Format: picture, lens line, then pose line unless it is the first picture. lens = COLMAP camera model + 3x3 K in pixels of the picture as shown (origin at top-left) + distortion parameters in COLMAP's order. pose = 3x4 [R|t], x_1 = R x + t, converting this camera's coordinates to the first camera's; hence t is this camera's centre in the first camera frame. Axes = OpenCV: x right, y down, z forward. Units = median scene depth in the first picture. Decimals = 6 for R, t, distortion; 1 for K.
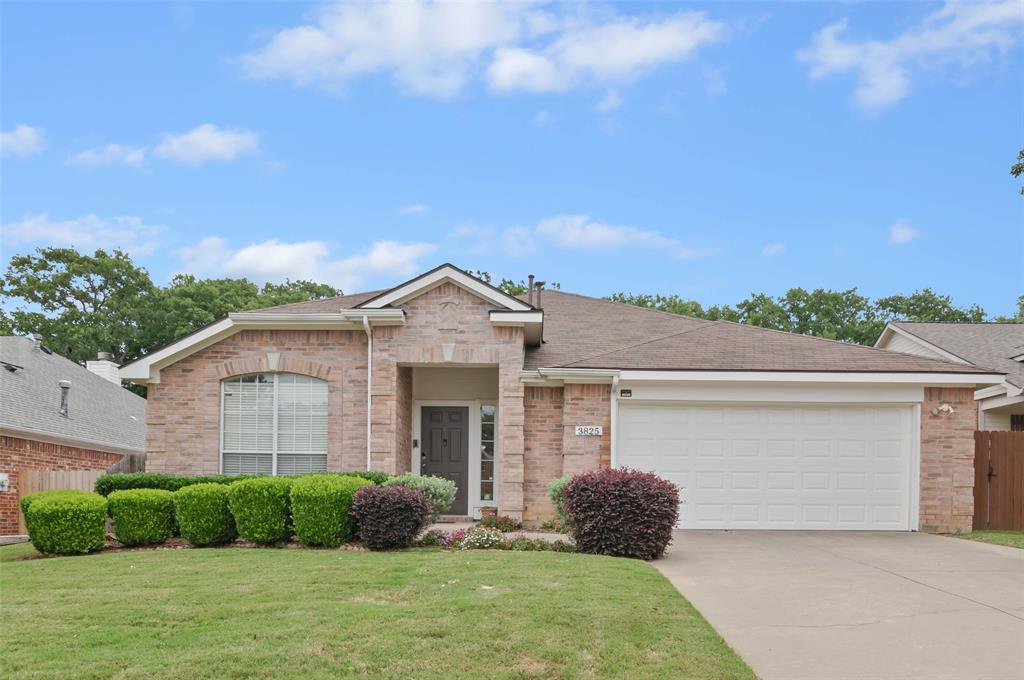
lens RADIAL K [[479.0, 0, 509.2], [0, 479.0, 336.0], [0, 0, 1]] dist [-0.002803, -0.000429]
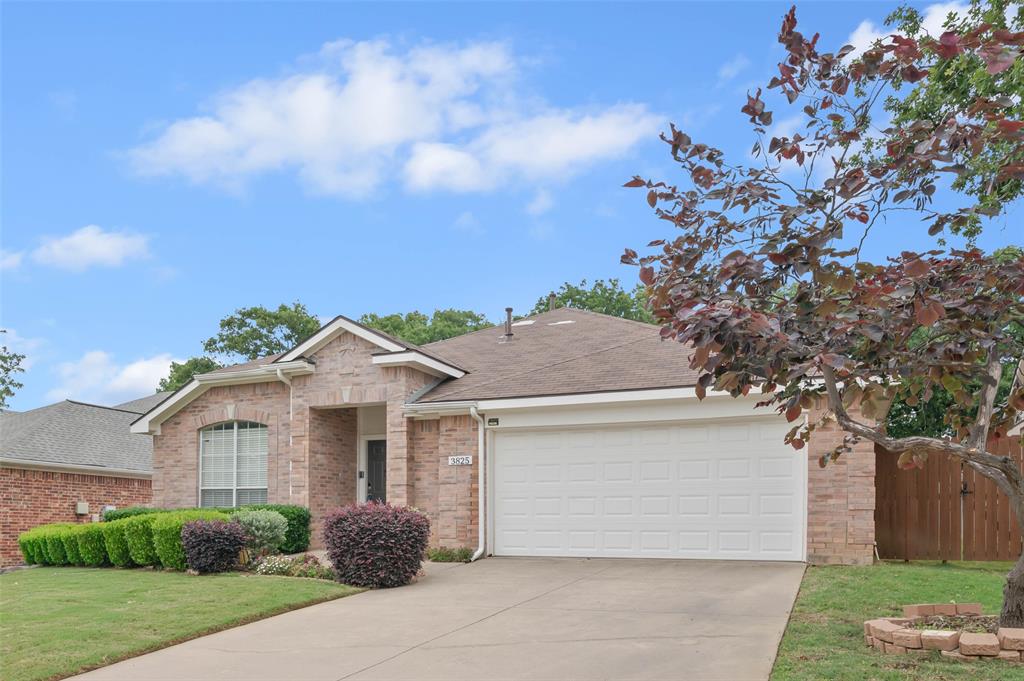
lens RADIAL K [[475.0, 0, 509.5], [0, 475.0, 342.3], [0, 0, 1]] dist [-0.007716, 0.000203]
pose [[0.962219, -0.104145, -0.251572, 0.525838], [0.098966, 0.994537, -0.033187, -0.012302], [0.253654, 0.007036, 0.967269, 0.024633]]
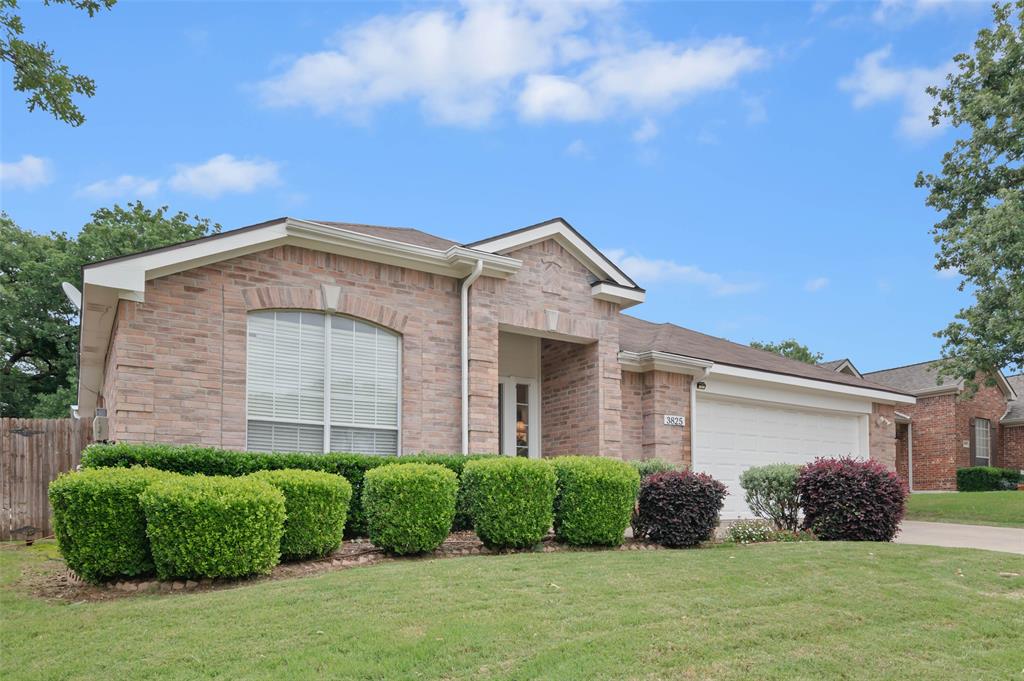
lens RADIAL K [[507.6, 0, 407.6], [0, 507.6, 314.1], [0, 0, 1]] dist [-0.006703, -0.000583]
pose [[0.901899, 0.146655, 0.406290, -0.730513], [-0.143819, 0.988886, -0.037694, 0.095414], [-0.407302, -0.024436, 0.912967, 0.270908]]
